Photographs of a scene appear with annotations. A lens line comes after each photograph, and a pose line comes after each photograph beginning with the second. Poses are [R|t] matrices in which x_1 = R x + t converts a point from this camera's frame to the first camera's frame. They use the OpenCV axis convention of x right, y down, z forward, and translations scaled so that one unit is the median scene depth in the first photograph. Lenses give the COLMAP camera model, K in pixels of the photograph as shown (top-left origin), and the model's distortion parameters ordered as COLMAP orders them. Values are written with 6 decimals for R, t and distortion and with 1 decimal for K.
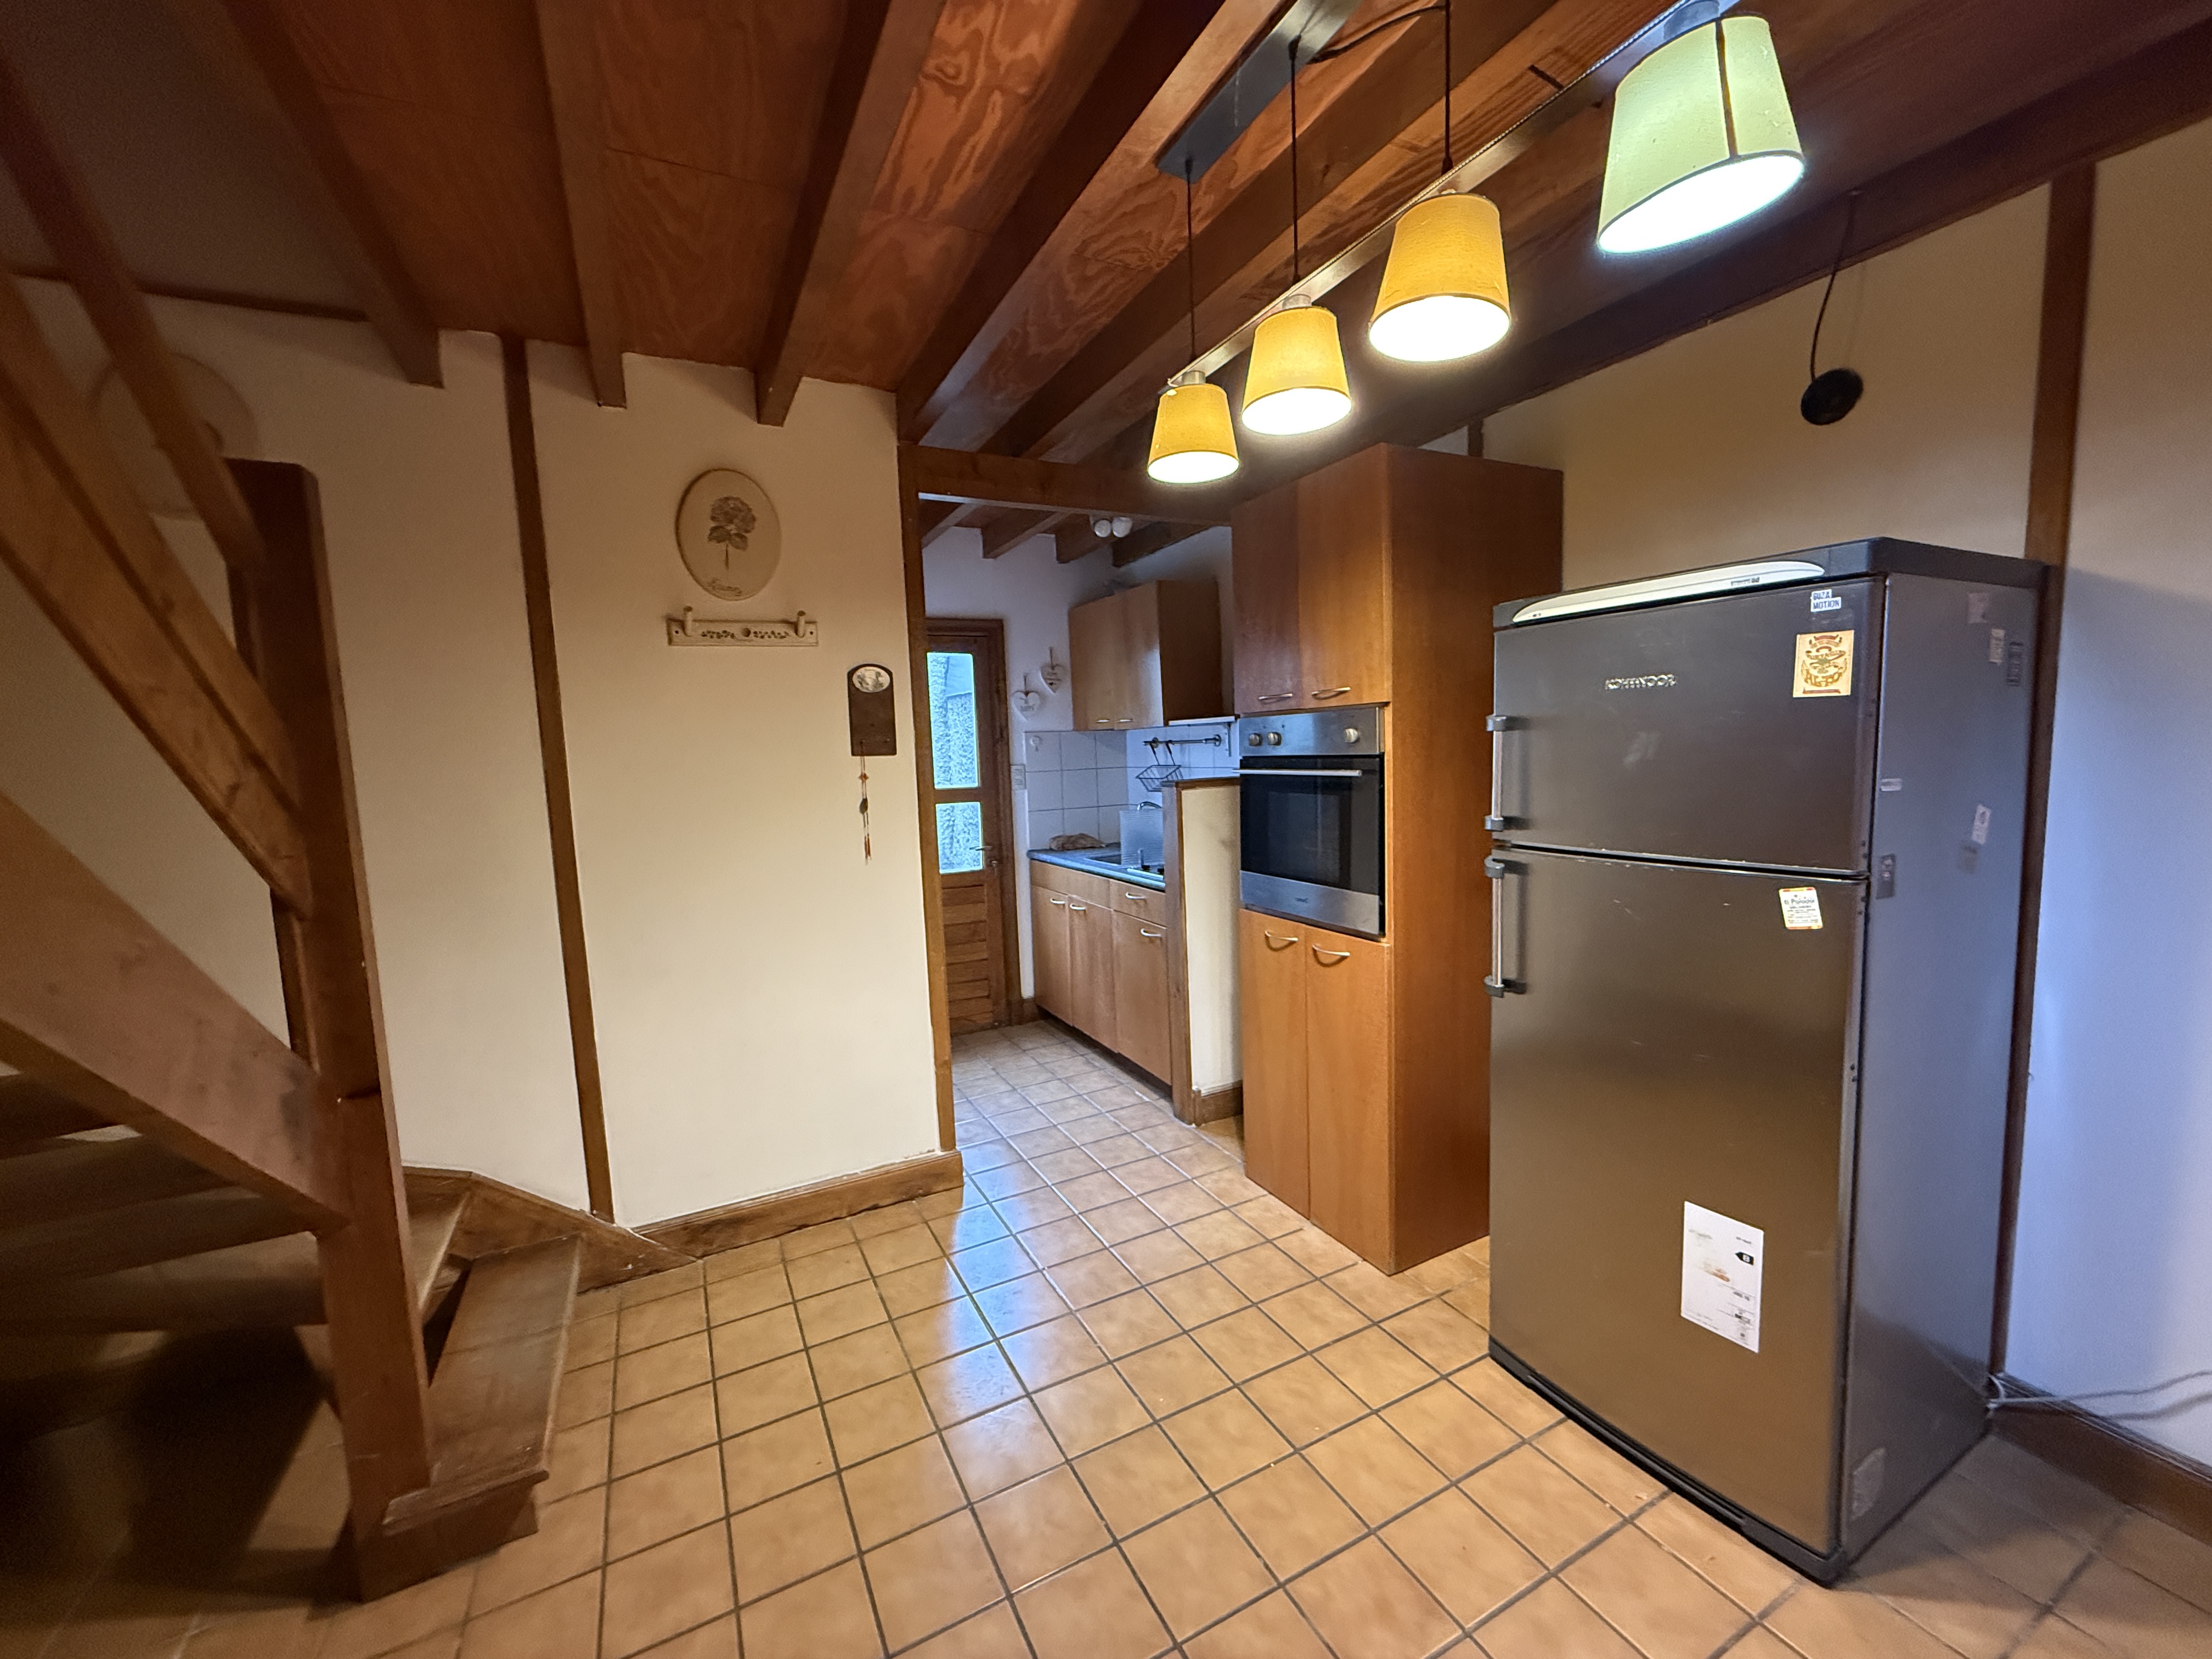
lens RADIAL K [[876.2, 0, 1099.7], [0, 876.2, 830.4], [0, 0, 1]] dist [-0.000251, -0.000113]
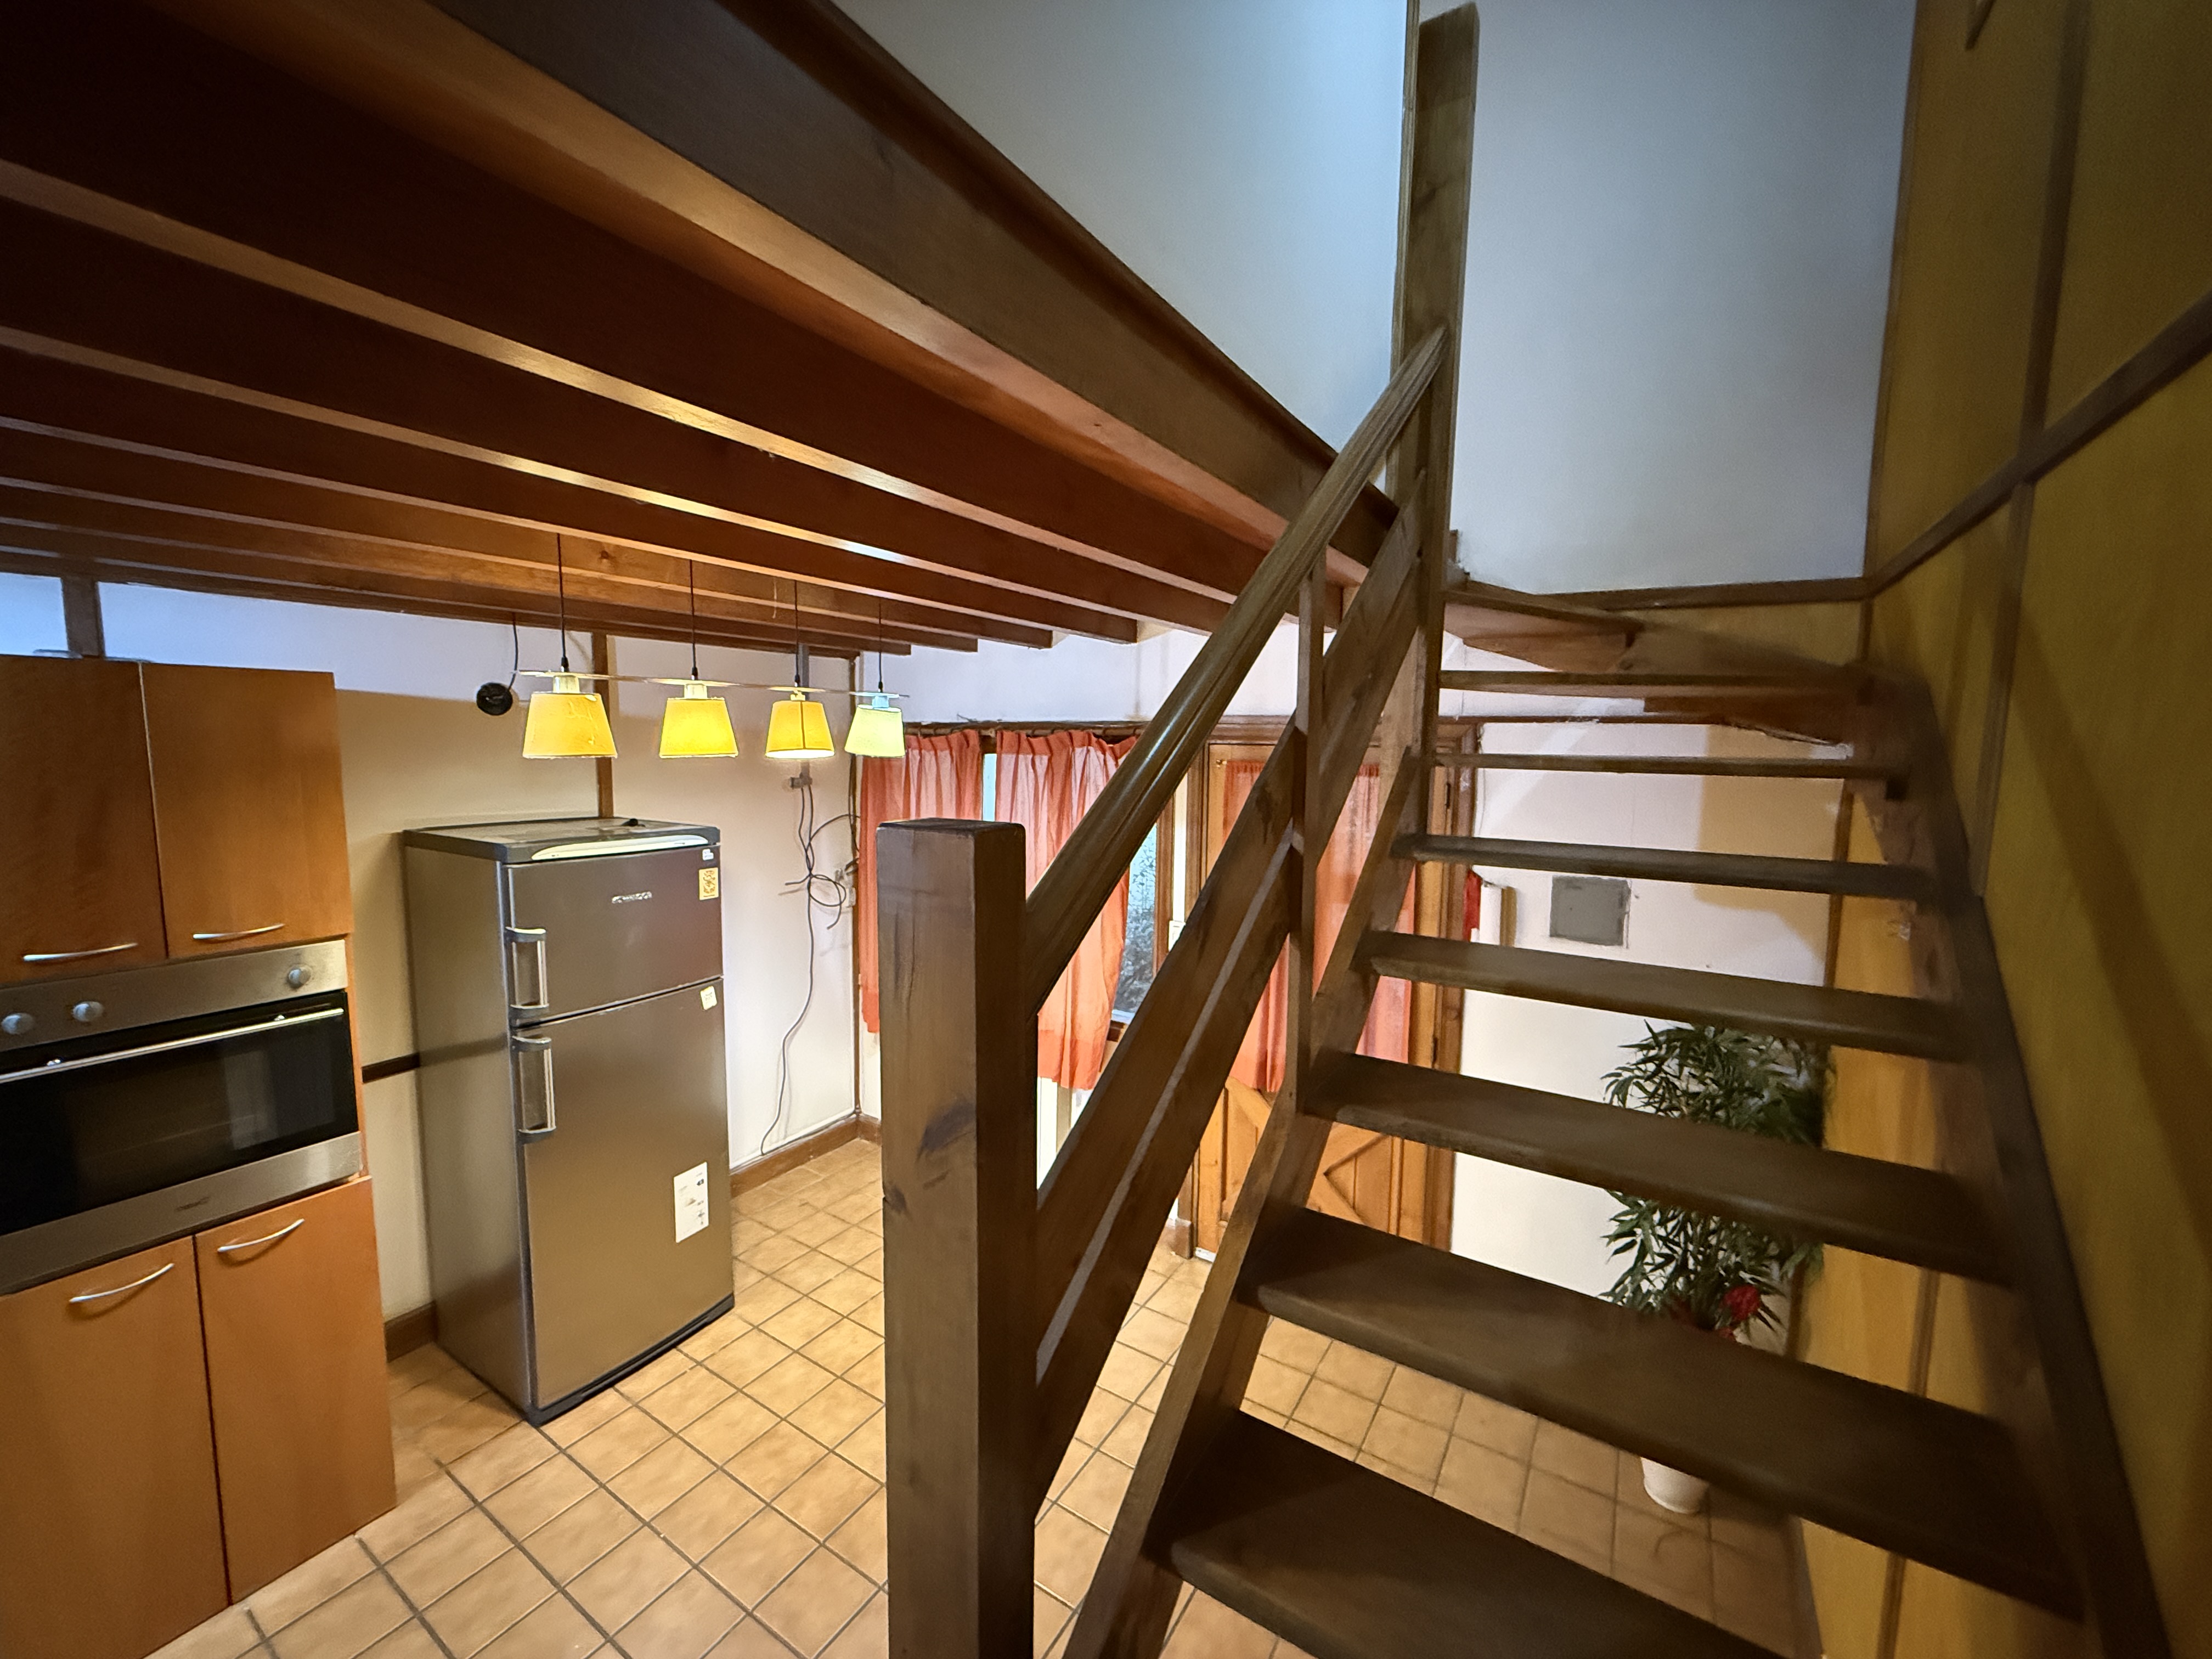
lens RADIAL K [[876.2, 0, 1099.7], [0, 876.2, 830.4], [0, 0, 1]] dist [-0.000251, -0.000113]
pose [[-0.511994, -0.054078, 0.857285, -0.810309], [0.092855, 0.988684, 0.117822, -0.260389], [-0.853956, 0.139927, -0.501178, 0.669720]]
